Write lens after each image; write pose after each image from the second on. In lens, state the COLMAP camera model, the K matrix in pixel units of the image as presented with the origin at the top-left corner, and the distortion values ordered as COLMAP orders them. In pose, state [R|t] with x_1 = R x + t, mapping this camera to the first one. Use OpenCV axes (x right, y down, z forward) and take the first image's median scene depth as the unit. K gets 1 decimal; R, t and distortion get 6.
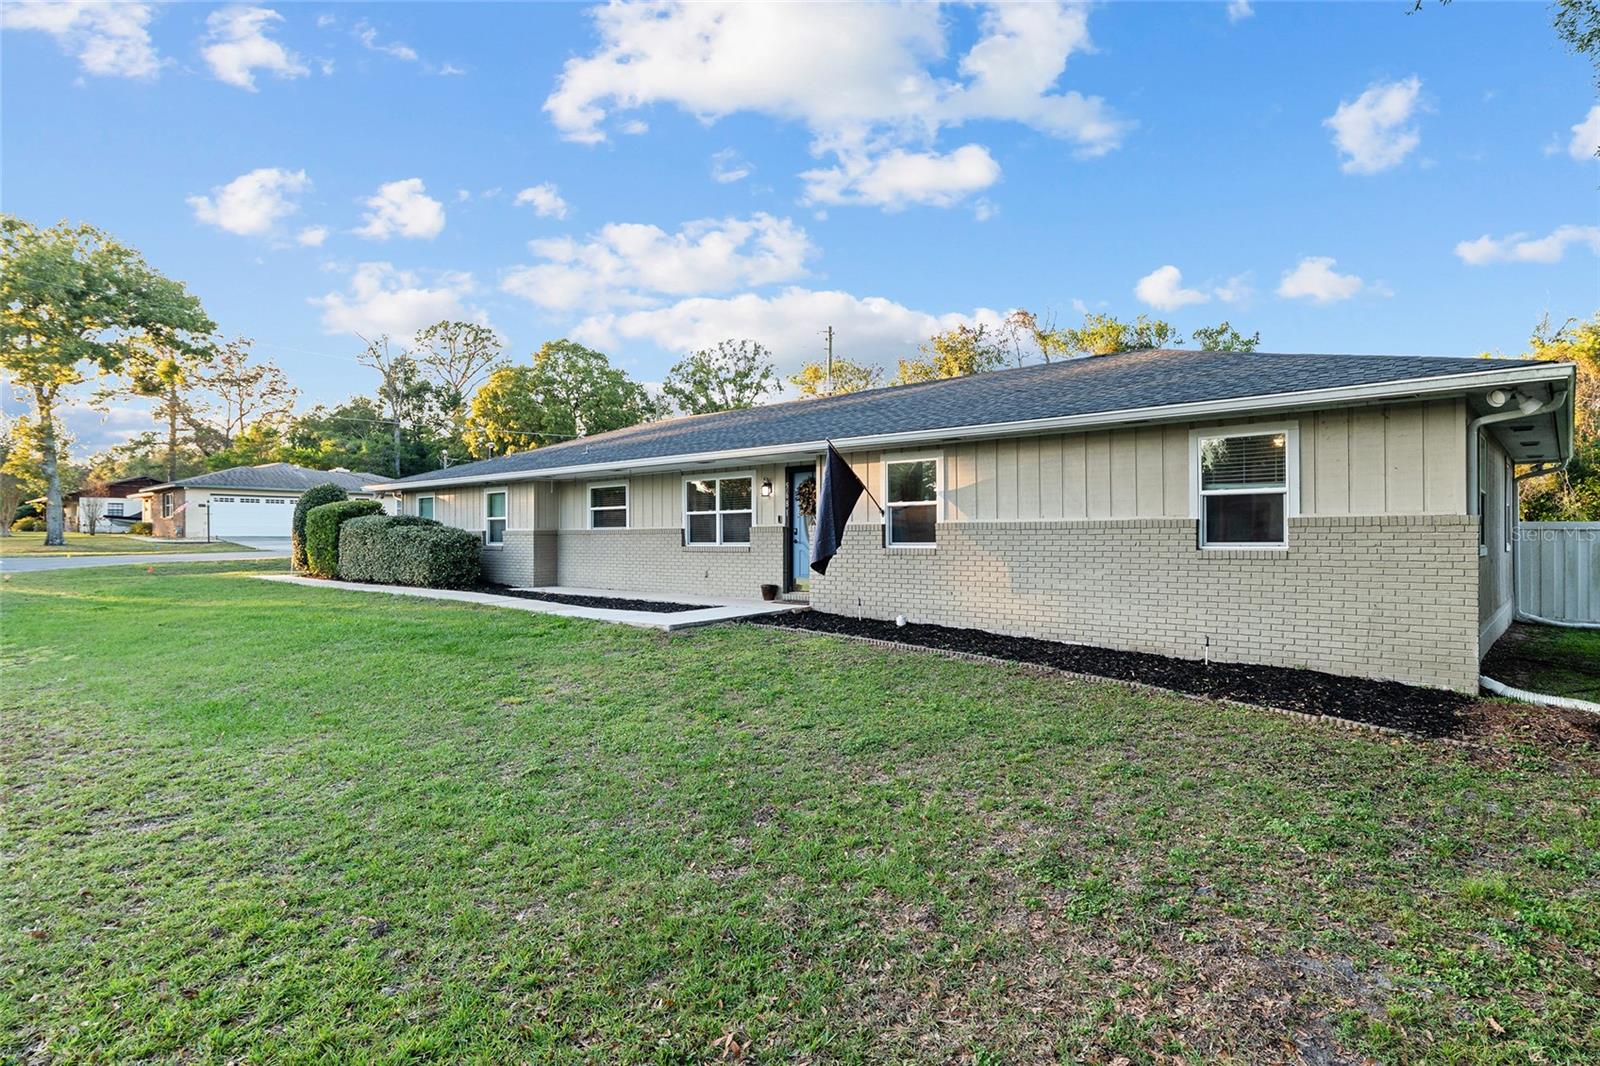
lens RADIAL K [[848.7, 0, 800.0], [0, 848.7, 533.0], [0, 0, 1]] dist [0.000561, -0.000181]
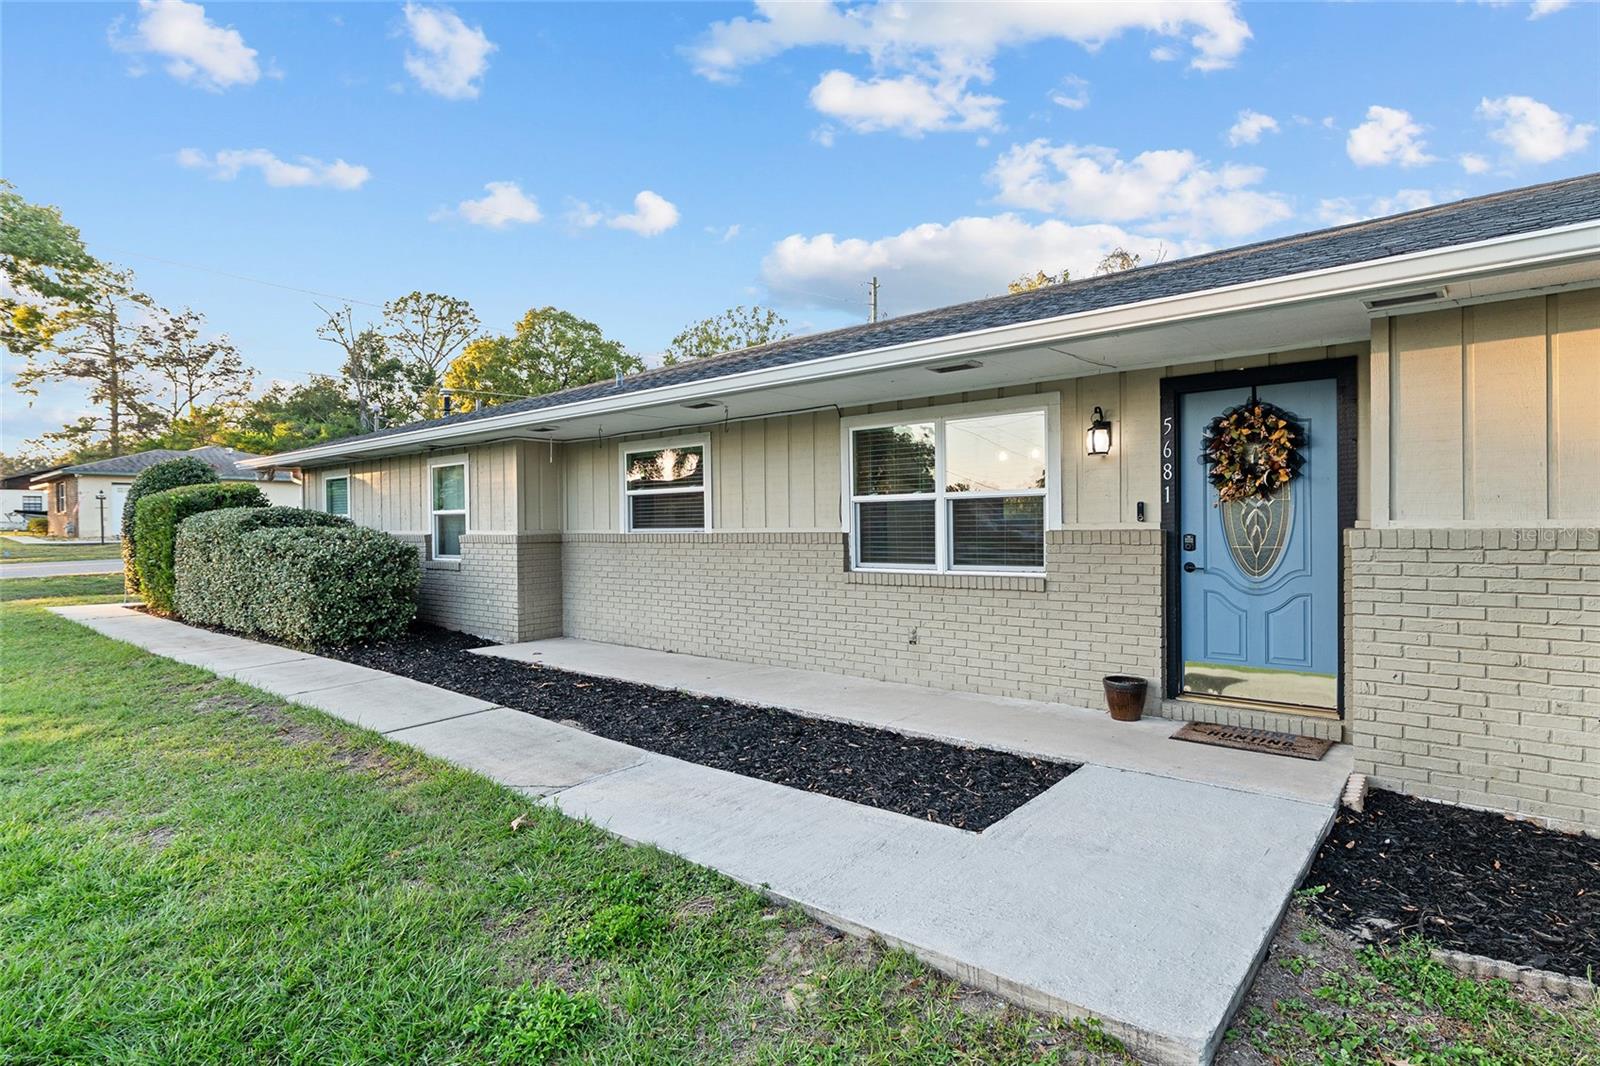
lens RADIAL K [[823.7, 0, 807.8], [0, 823.7, 538.3], [0, 0, 1]] dist [0.000717, 0.000466]
pose [[0.999431, -0.008168, 0.032728, -0.136559], [0.007523, 0.999775, 0.019809, -0.008649], [-0.032882, -0.019551, 0.999268, 0.439448]]
